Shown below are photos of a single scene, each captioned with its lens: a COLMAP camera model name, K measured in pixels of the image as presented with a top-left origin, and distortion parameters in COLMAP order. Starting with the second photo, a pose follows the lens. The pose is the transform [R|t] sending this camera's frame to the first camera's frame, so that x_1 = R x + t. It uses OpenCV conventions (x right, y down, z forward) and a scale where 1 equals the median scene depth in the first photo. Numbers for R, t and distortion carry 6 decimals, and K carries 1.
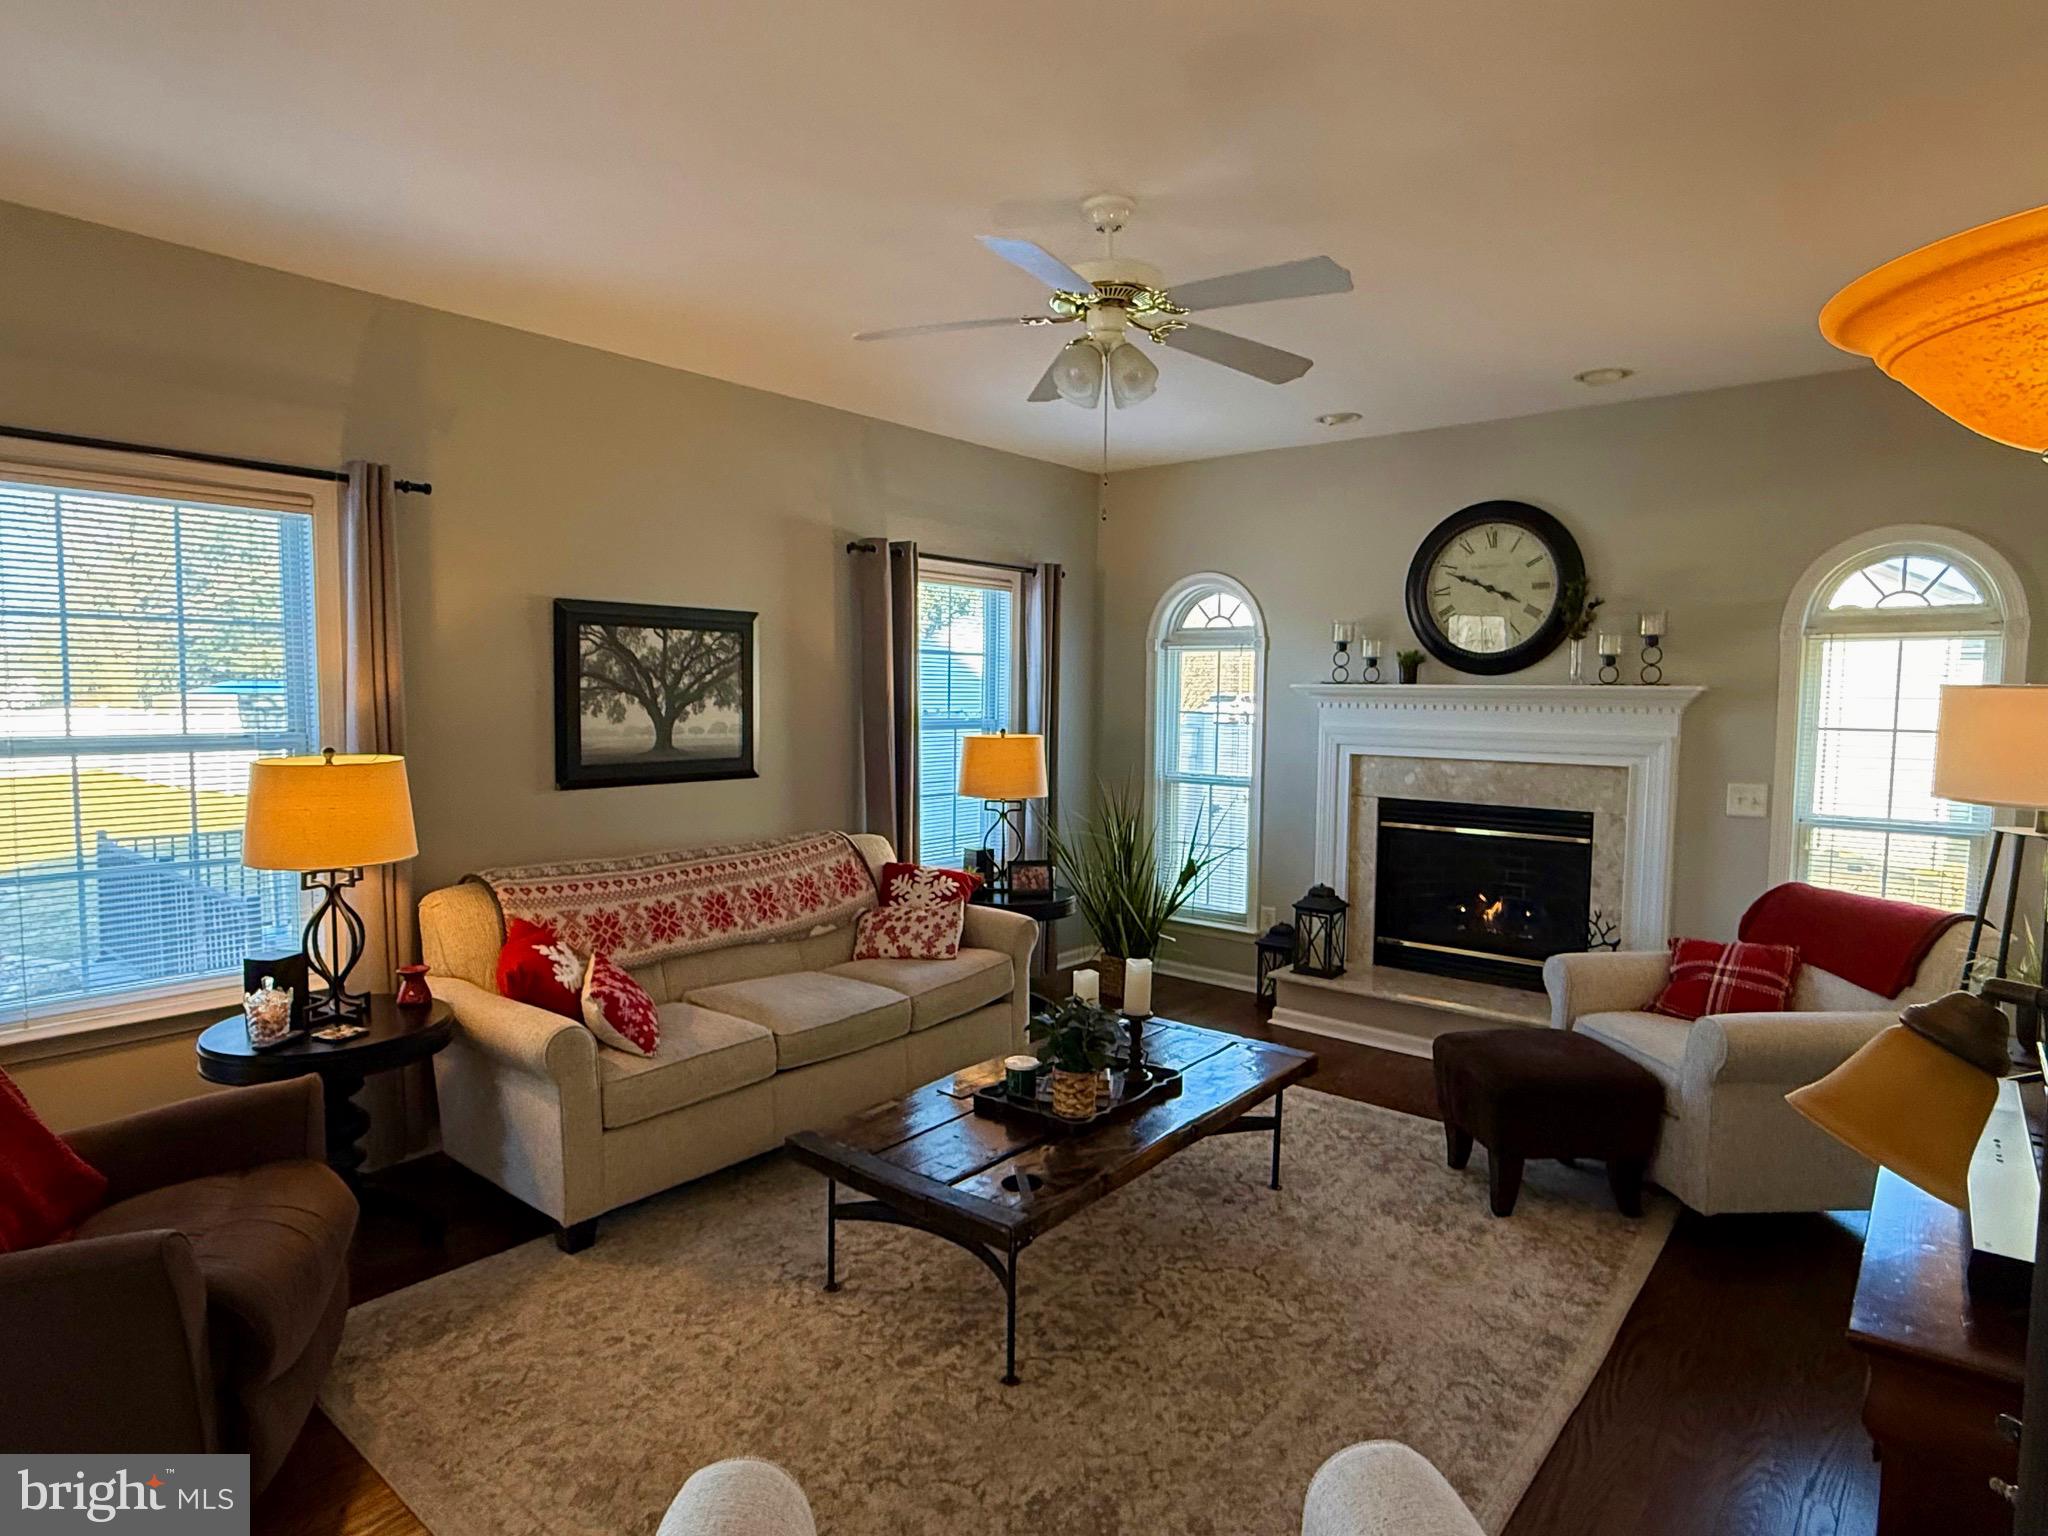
lens RADIAL K [[1142.1, 0, 1005.2], [0, 1142.1, 762.9], [0, 0, 1]] dist [0.004932, -0.004815]
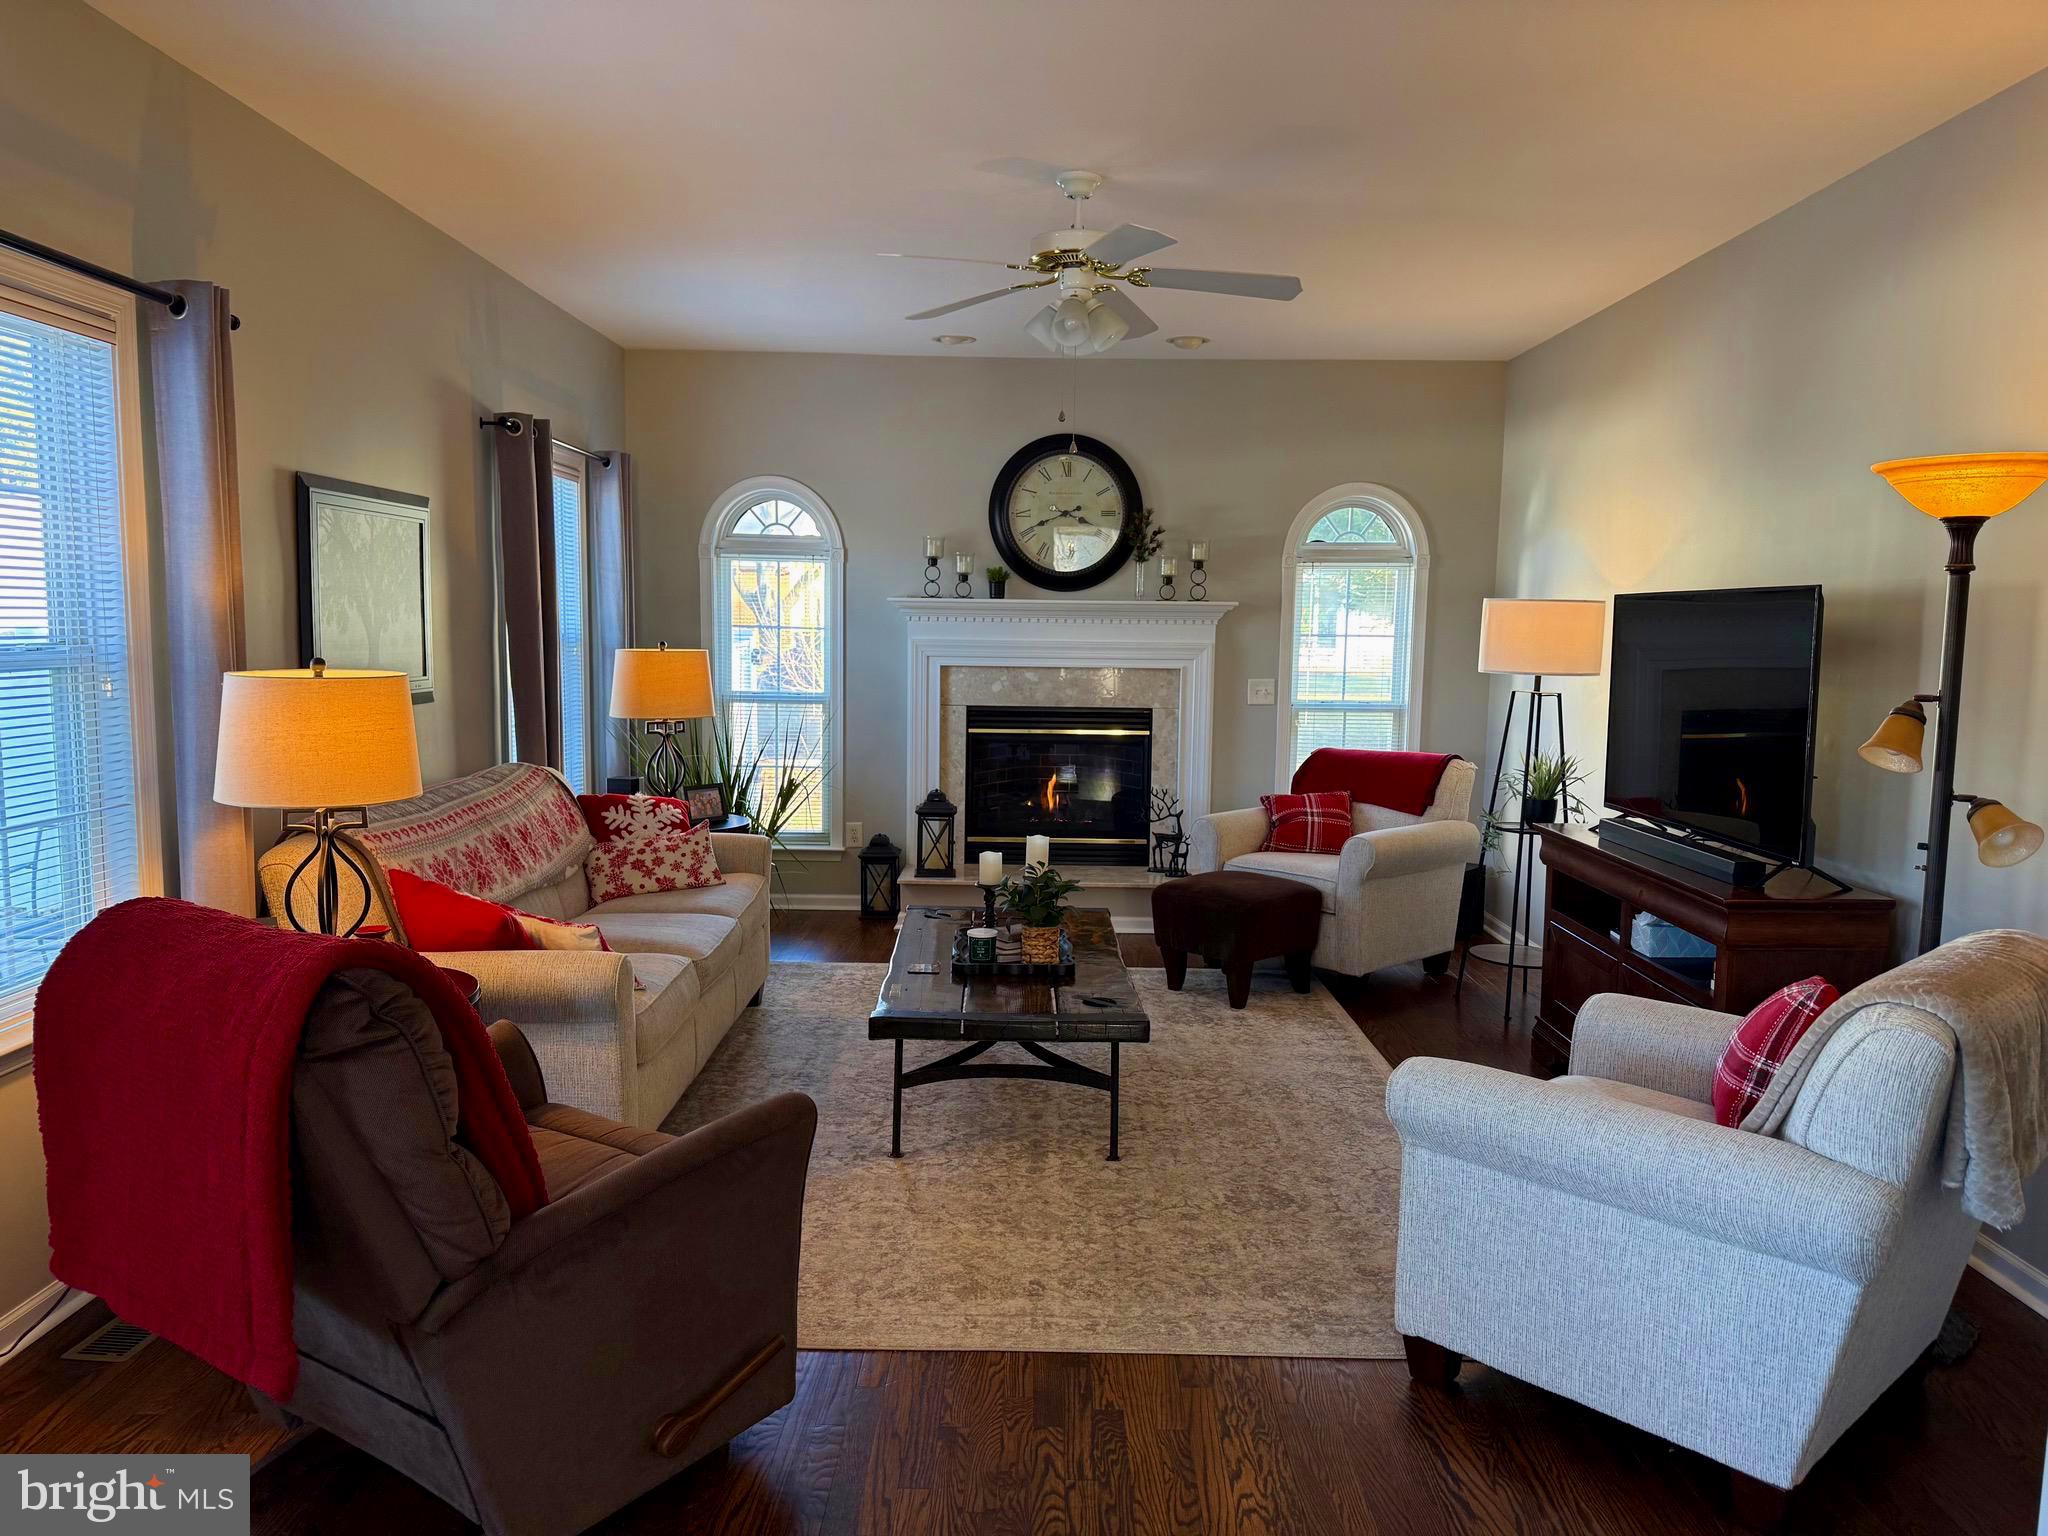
lens RADIAL K [[1435.9, 0, 1017.4], [0, 1435.9, 771.4], [0, 0, 1]] dist [0.067972, -0.061056]
pose [[0.769770, -0.065420, 0.634960, -0.536339], [0.034788, 0.997555, 0.060604, 0.013121], [-0.637372, -0.024562, 0.770164, -0.063472]]
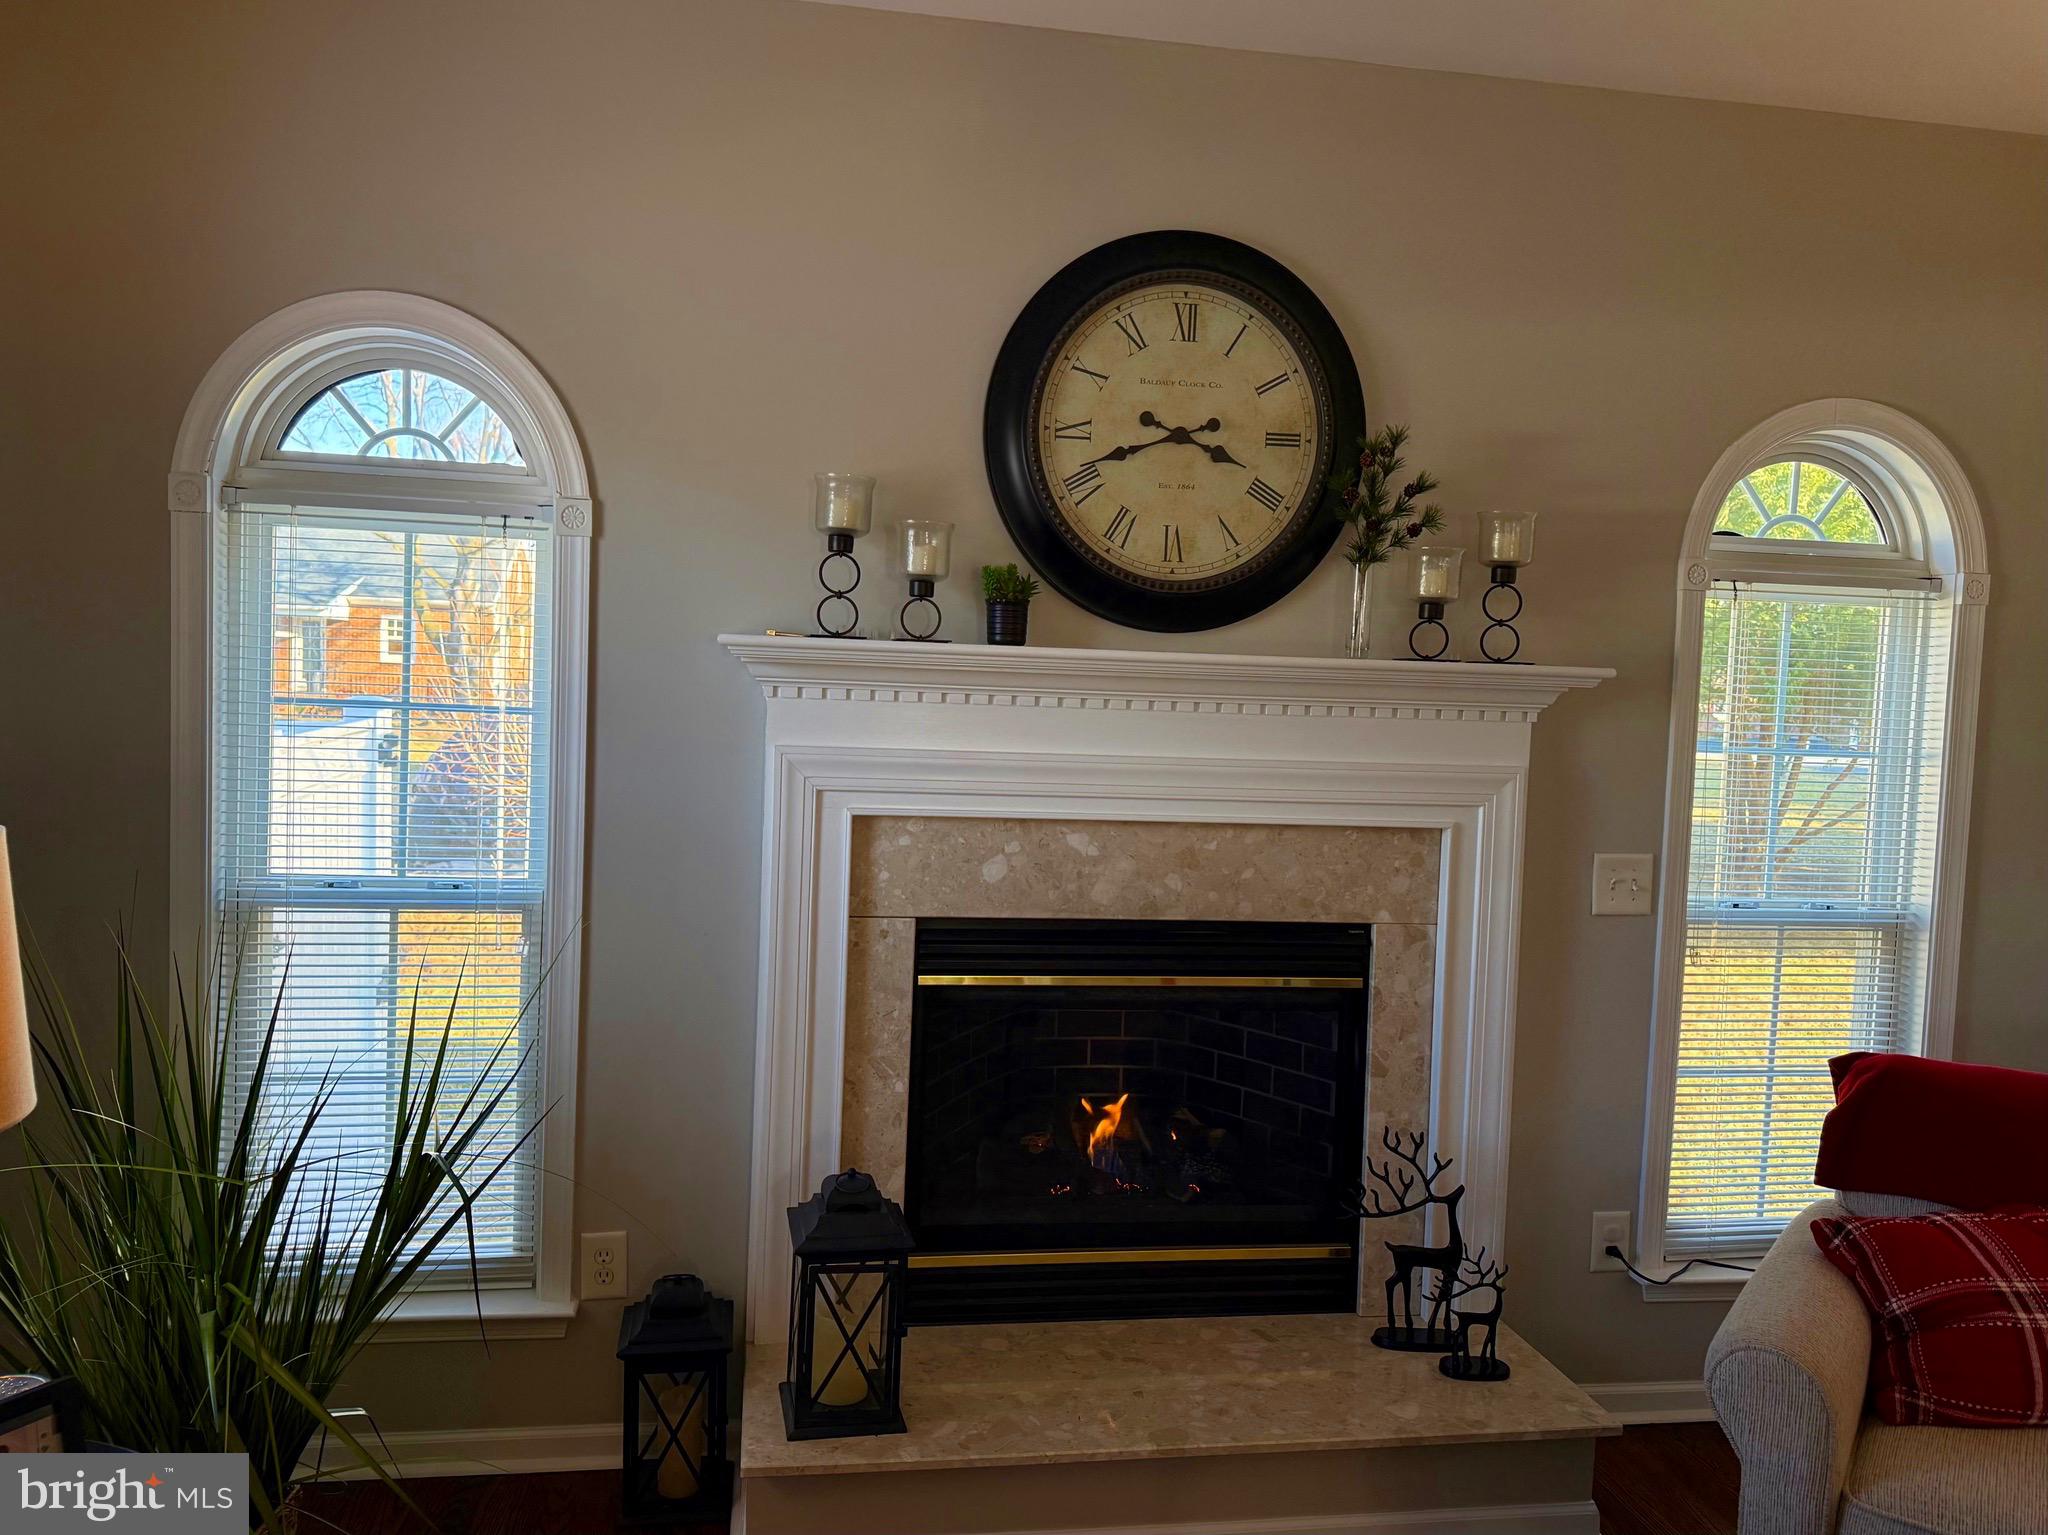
lens RADIAL K [[1435.9, 0, 1007.8], [0, 1435.9, 759.5], [0, 0, 1]] dist [0.067972, -0.061056]
pose [[0.648432, -0.026142, 0.760824, -0.047389], [0.019109, 0.999654, 0.018062, -0.039025], [-0.761033, 0.002826, 0.648707, 0.704999]]
